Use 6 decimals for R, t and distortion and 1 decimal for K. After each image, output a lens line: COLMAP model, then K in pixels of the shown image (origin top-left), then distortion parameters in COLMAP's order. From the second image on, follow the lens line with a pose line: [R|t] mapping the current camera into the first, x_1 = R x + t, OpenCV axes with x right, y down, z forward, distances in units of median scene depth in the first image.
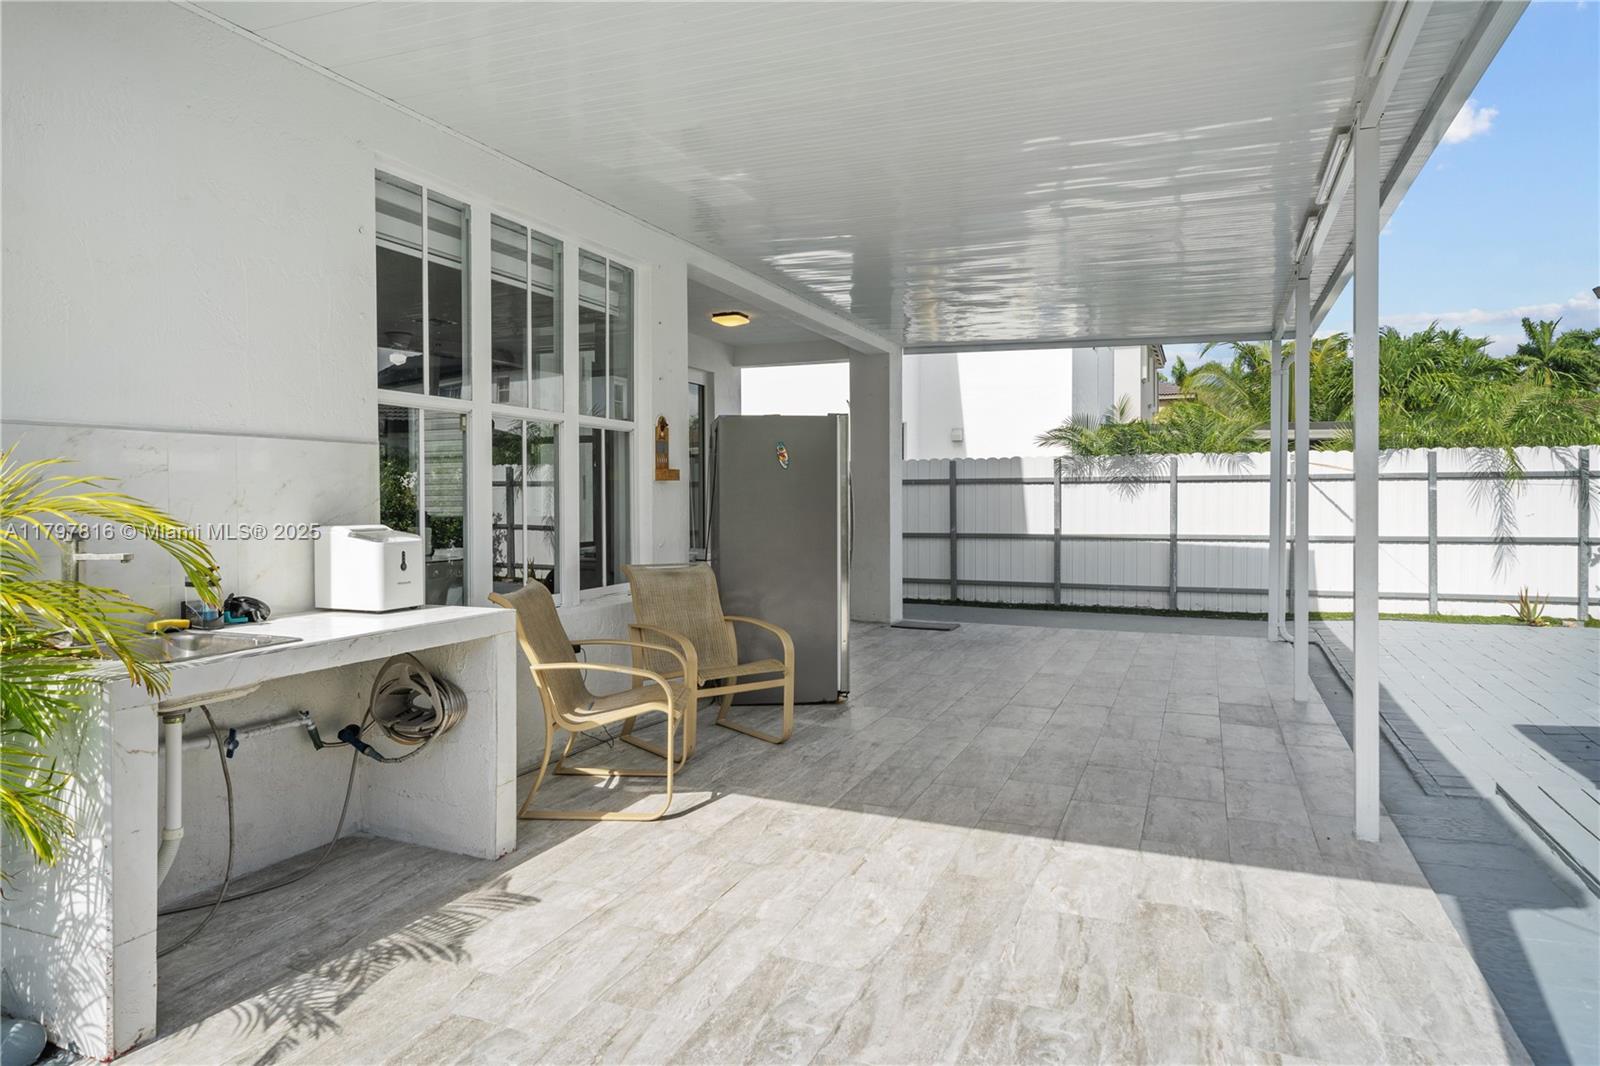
lens RADIAL K [[992.0, 0, 792.3], [0, 992.0, 524.4], [0, 0, 1]] dist [0.001496, 0.002040]
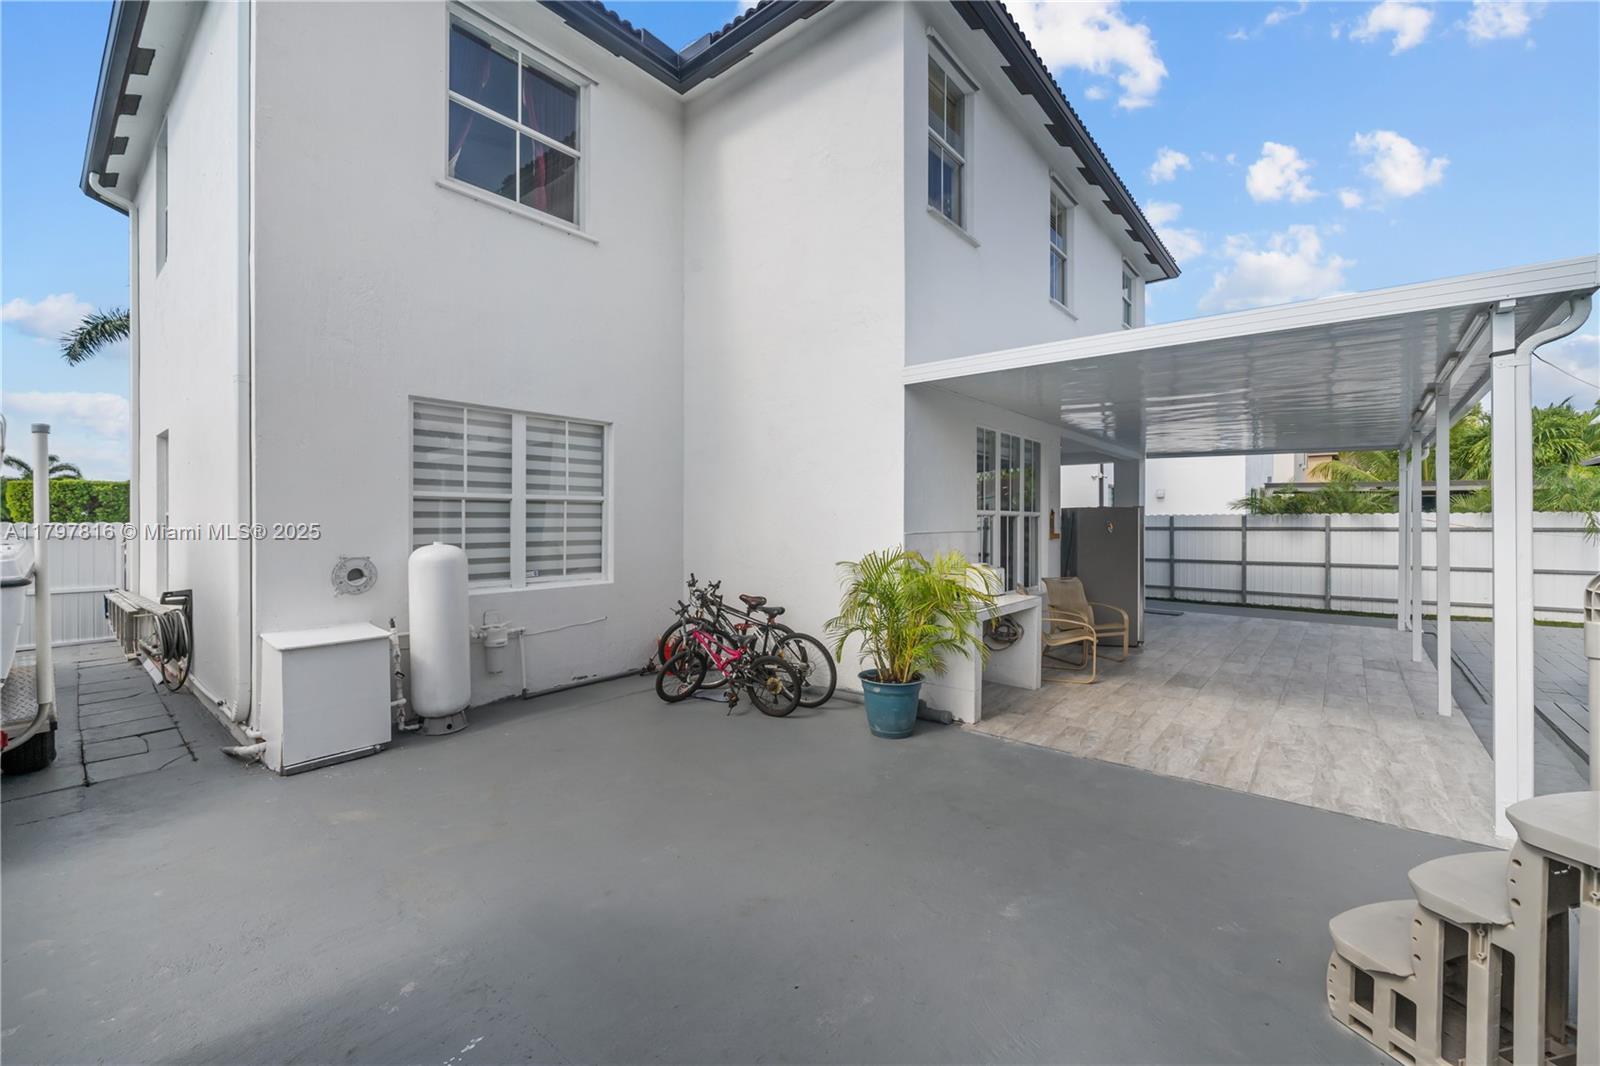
lens RADIAL K [[654.0, 0, 799.3], [0, 654.0, 524.3], [0, 0, 1]] dist [-0.002226, -0.000576]
pose [[0.954242, 0.004919, -0.298996, -0.139417], [-0.012075, 0.999683, -0.022092, -0.022403], [0.298793, 0.024692, 0.953999, -0.319872]]
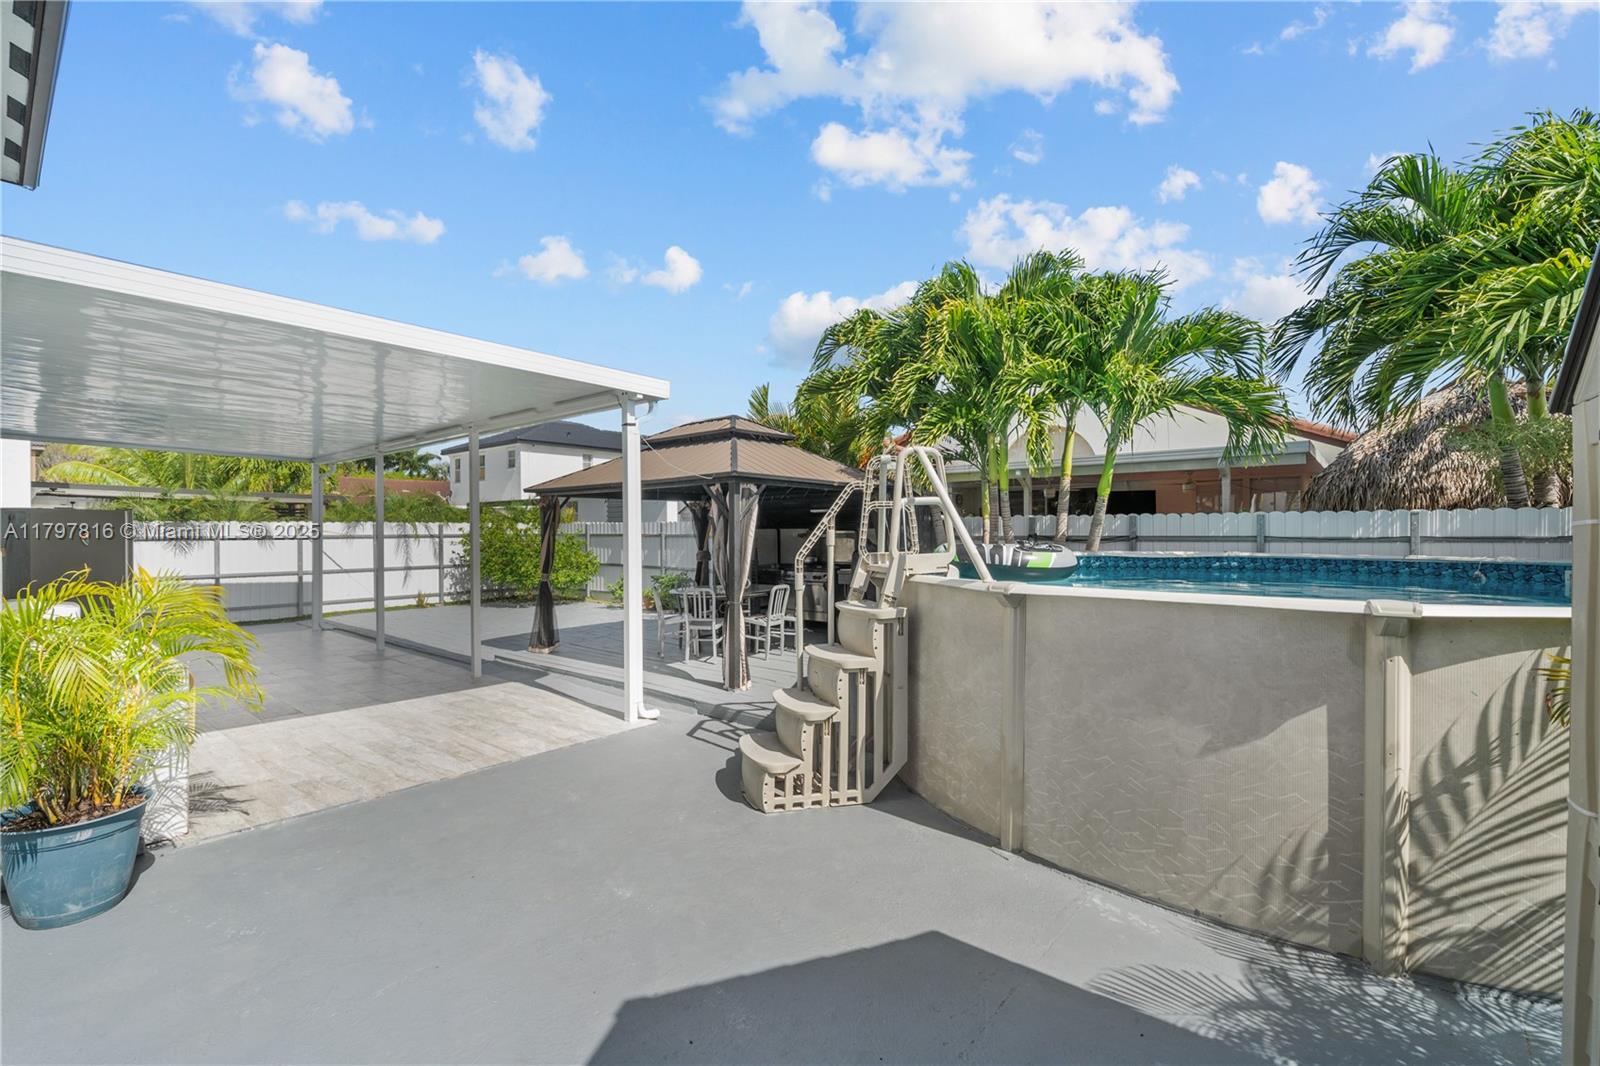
lens RADIAL K [[692.5, 0, 789.2], [0, 692.5, 536.4], [0, 0, 1]] dist [-0.001863, -0.000488]
pose [[0.308078, -0.003915, 0.951353, -0.415842], [0.025065, 0.999678, -0.004003, -0.024588], [-0.951031, 0.025079, 0.308077, -0.195540]]
